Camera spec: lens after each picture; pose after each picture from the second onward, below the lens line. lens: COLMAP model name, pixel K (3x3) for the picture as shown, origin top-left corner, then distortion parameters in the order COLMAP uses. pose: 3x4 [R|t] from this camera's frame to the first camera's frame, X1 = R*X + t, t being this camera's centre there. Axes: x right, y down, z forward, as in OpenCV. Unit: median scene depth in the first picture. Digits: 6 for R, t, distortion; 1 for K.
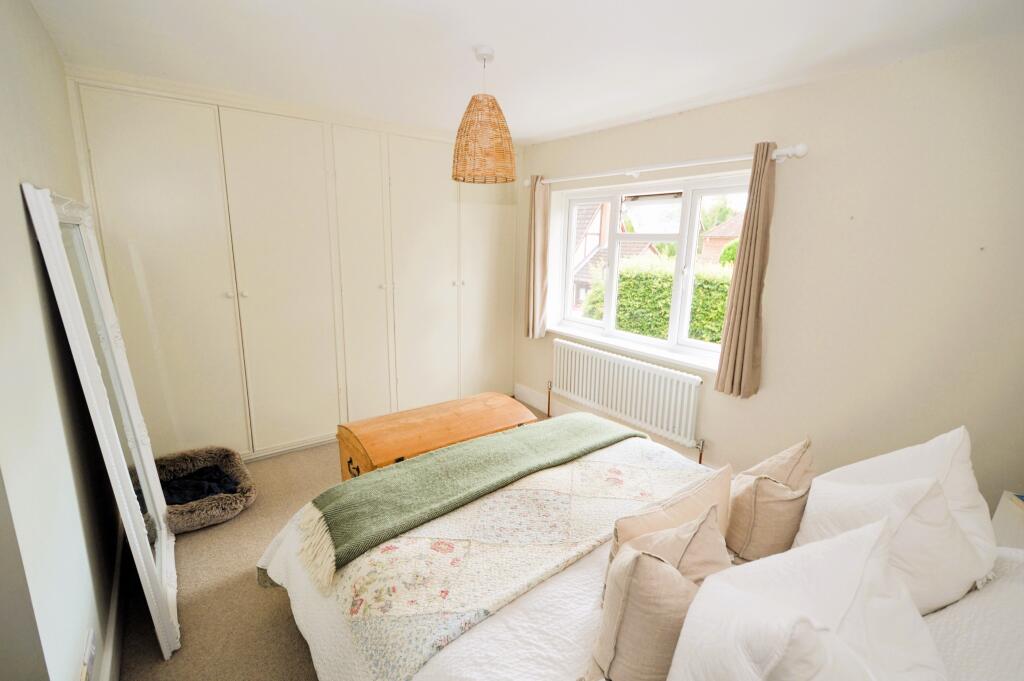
lens RADIAL K [[457.3, 0, 516.0], [0, 457.3, 333.6], [0, 0, 1]] dist [0.010639, -0.000301]
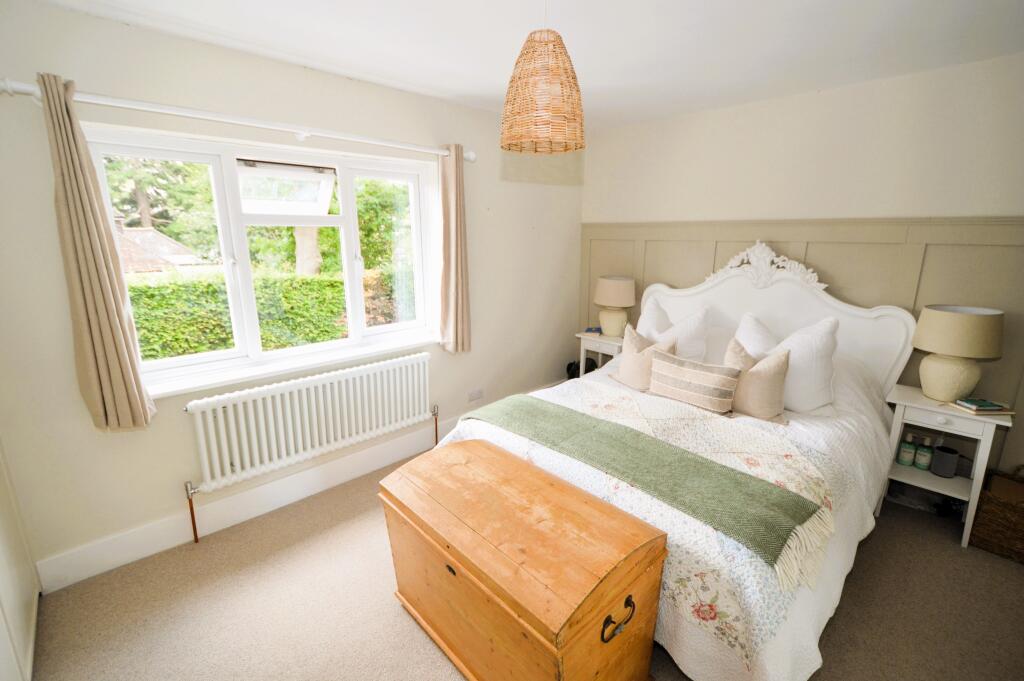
lens RADIAL K [[457.3, 0, 514.6], [0, 457.3, 337.0], [0, 0, 1]] dist [0.010639, -0.000301]
pose [[-0.117047, -0.247268, 0.961852, -0.786217], [0.195544, 0.943811, 0.266426, -0.224463], [-0.973685, 0.219269, -0.062118, 1.039685]]
